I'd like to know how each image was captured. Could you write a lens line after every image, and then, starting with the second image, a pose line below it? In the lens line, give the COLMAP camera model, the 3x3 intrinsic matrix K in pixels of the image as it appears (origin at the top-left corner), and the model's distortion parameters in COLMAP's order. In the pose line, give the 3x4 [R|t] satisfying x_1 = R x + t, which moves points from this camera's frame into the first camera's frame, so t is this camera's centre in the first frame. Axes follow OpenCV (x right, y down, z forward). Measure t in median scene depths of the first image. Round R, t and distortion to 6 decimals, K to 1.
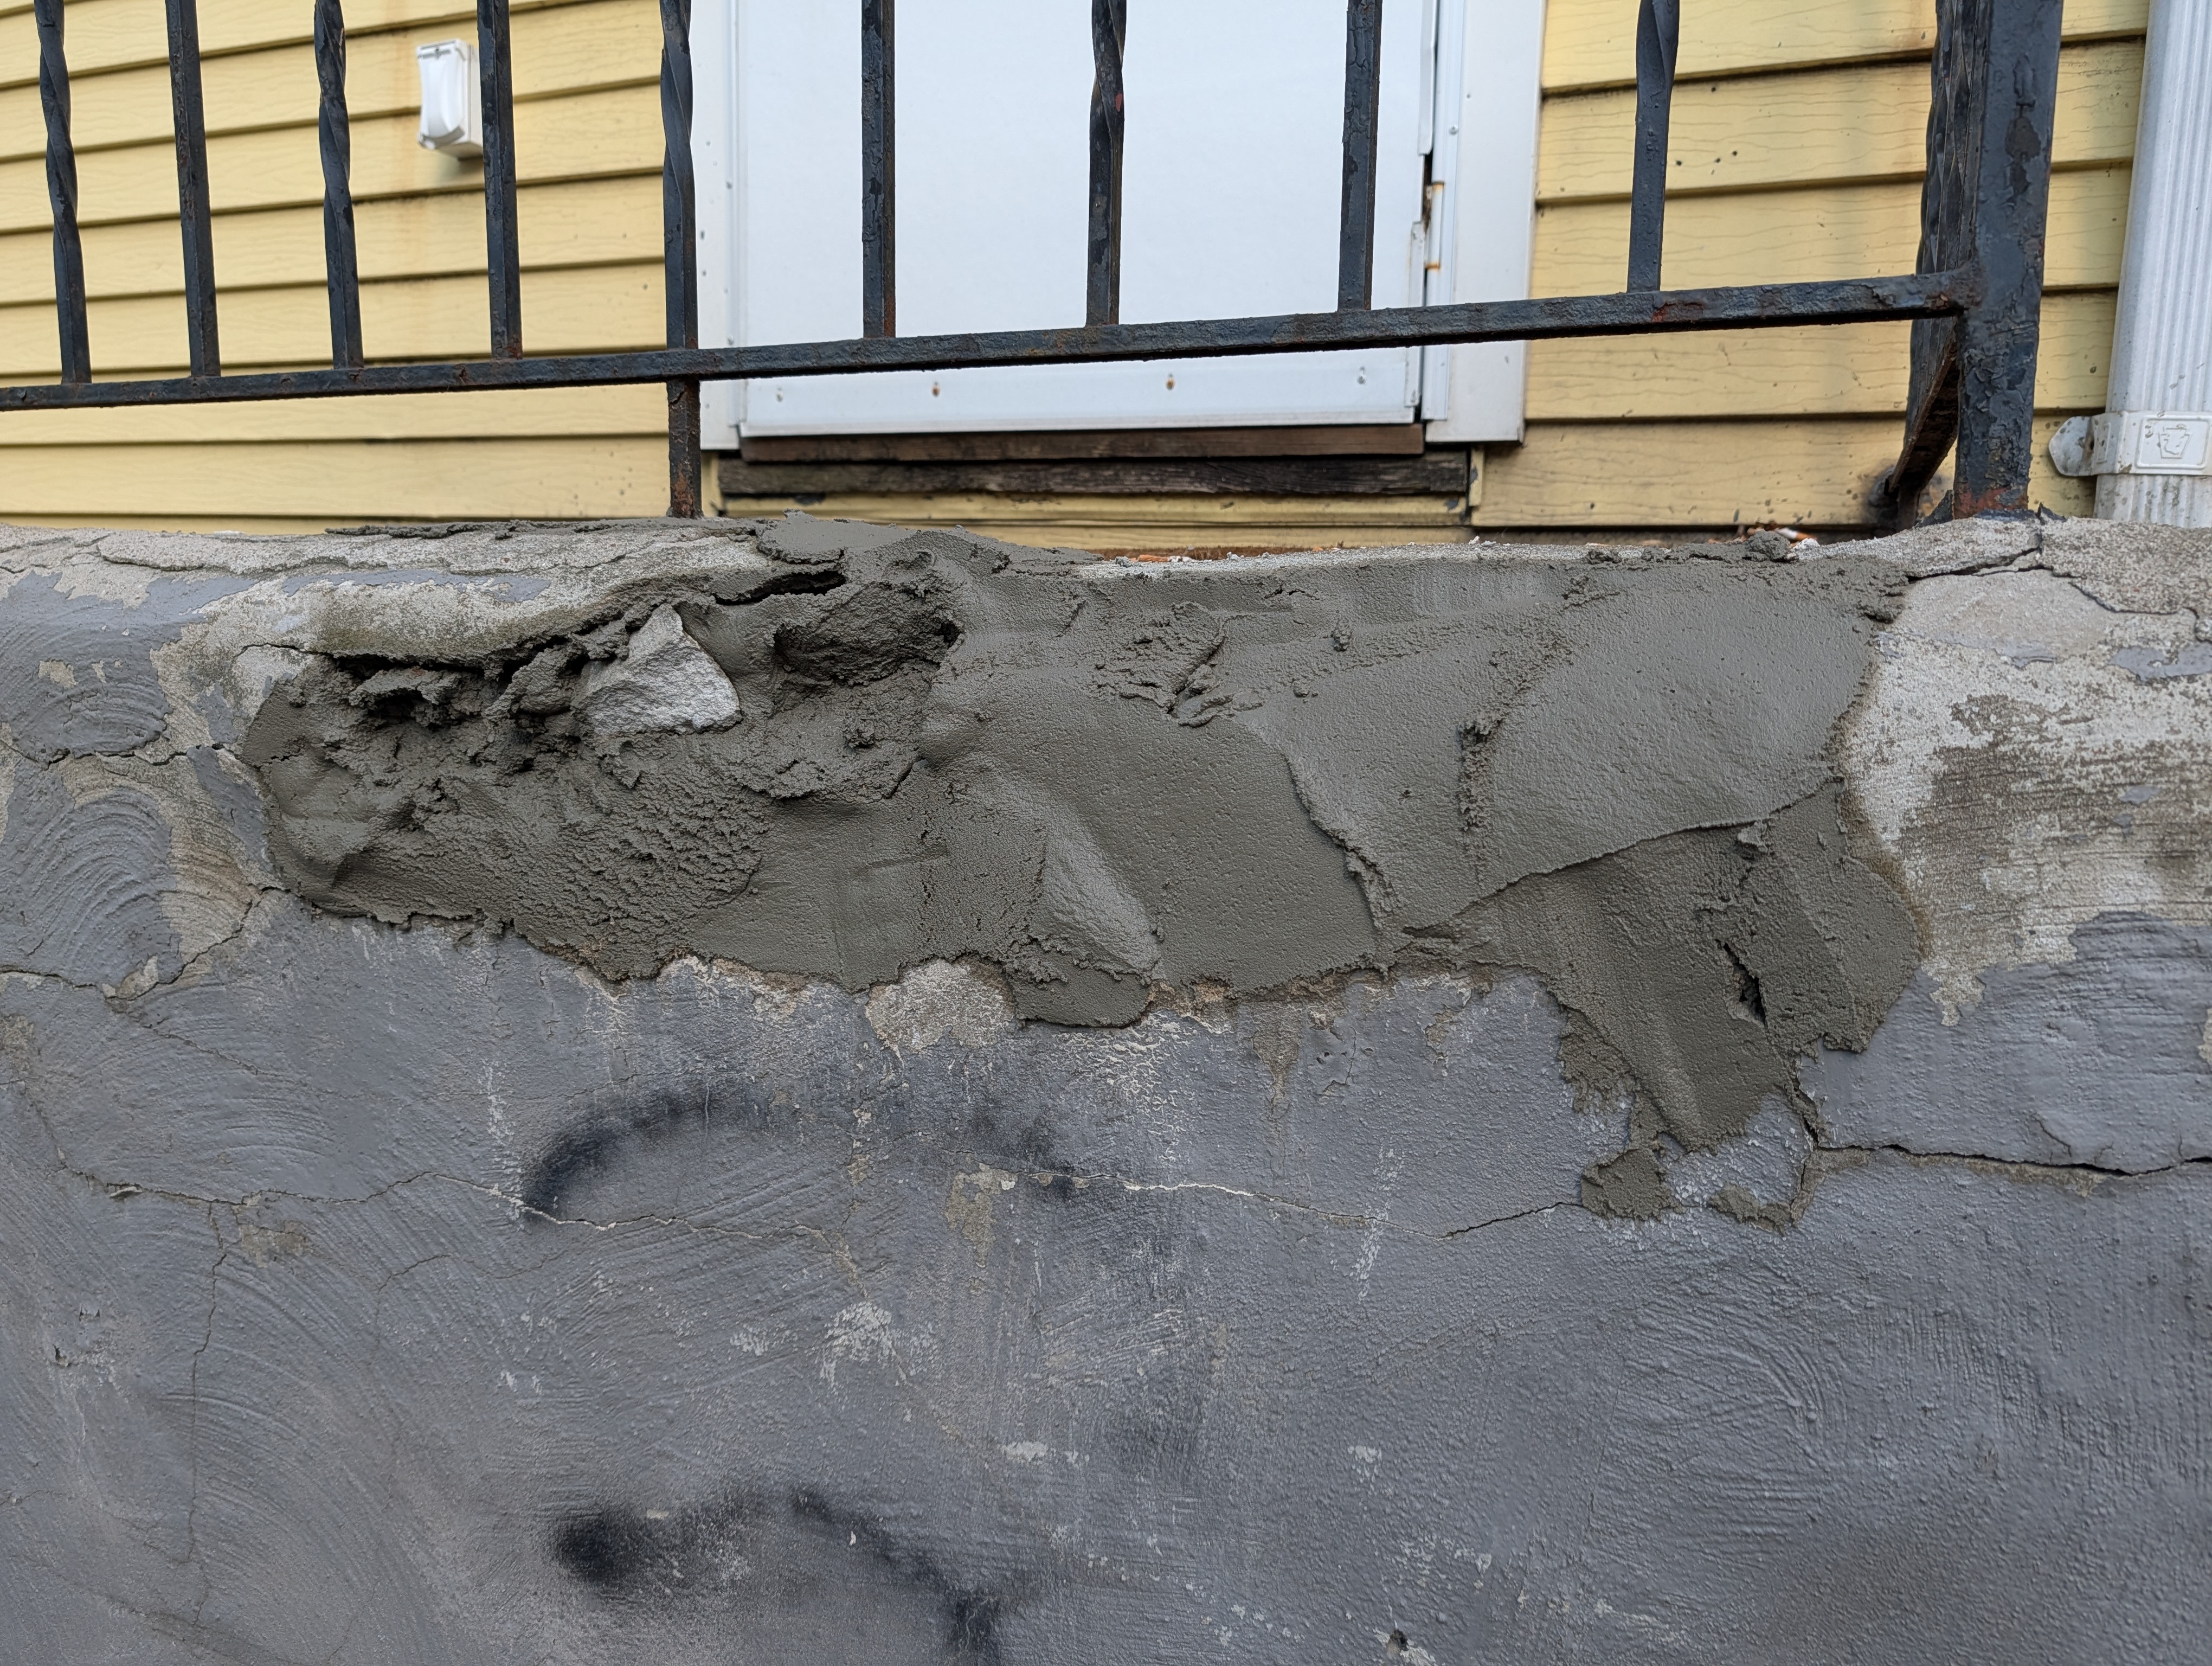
lens RADIAL K [[1637.5, 0, 1086.4], [0, 1637.5, 814.6], [0, 0, 1]] dist [-0.009983, 0.001672]
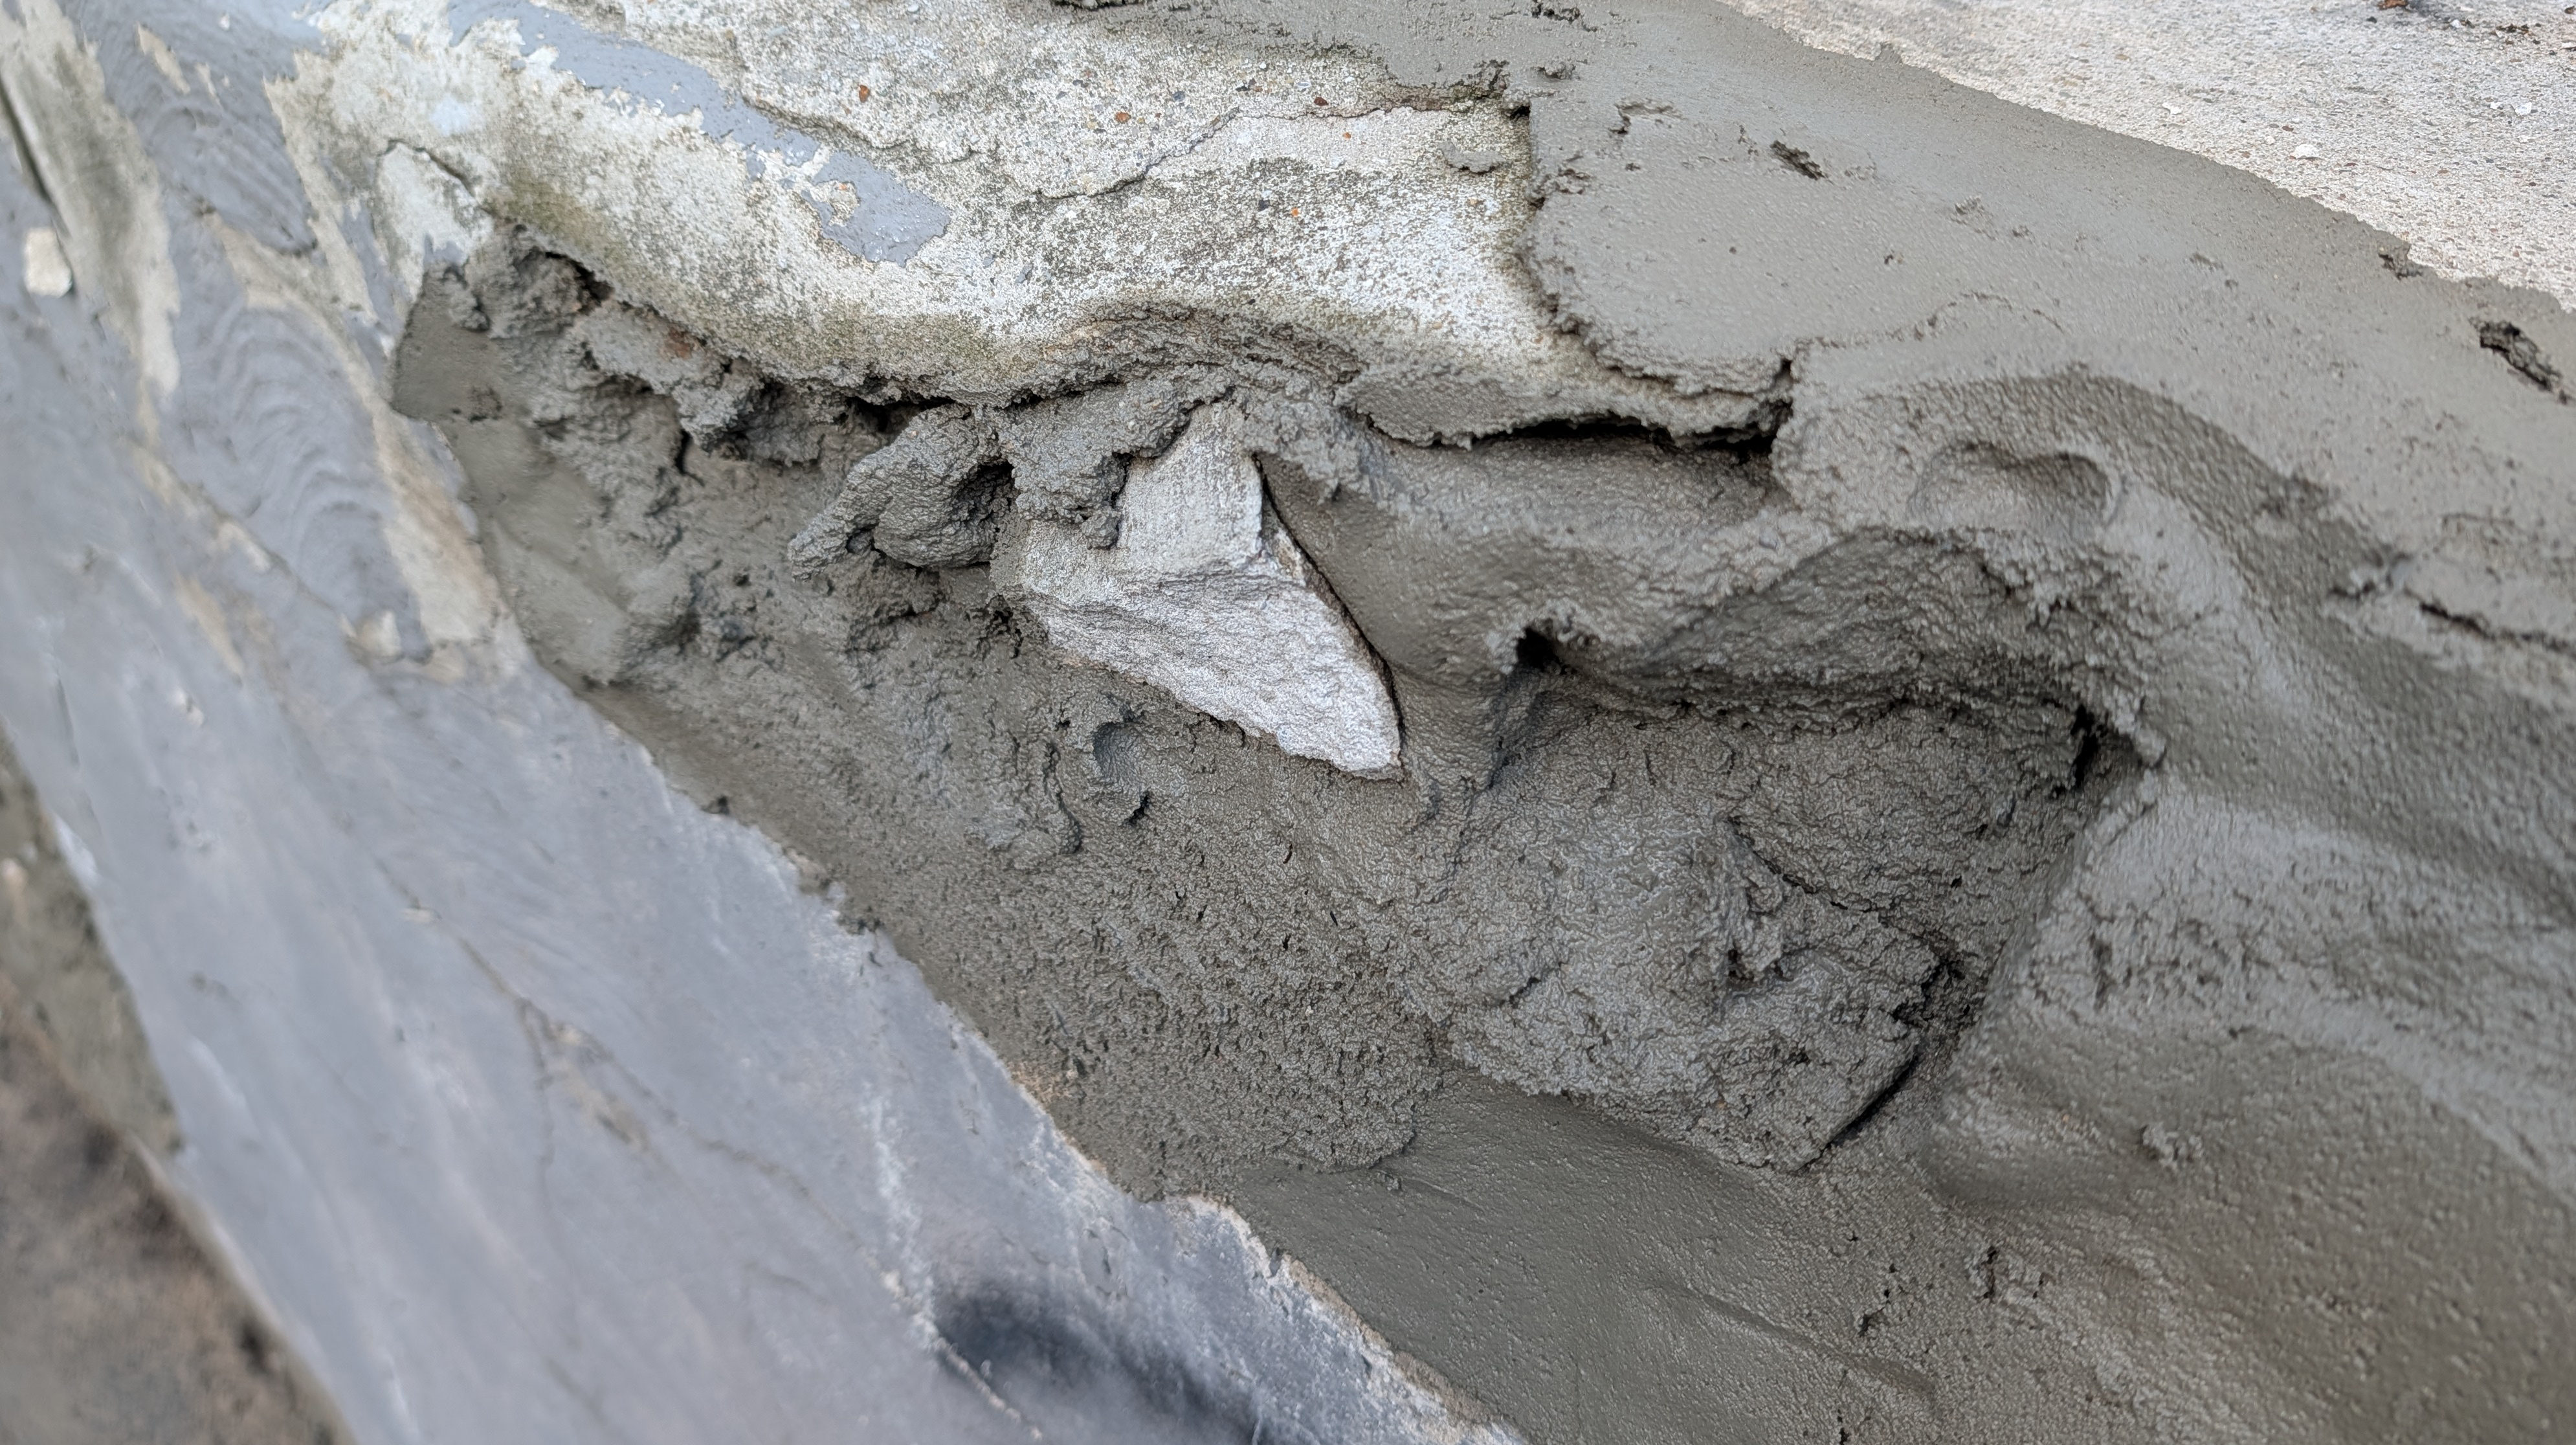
lens RADIAL K [[2002.4, 0, 1288.0], [0, 2002.4, 722.5], [0, 0, 1]] dist [0.003570, -0.058646]
pose [[0.940990, 0.214380, -0.261877, -0.127207], [-0.076206, 0.888133, 0.453224, -0.263247], [0.329744, -0.406523, 0.852061, 0.643619]]
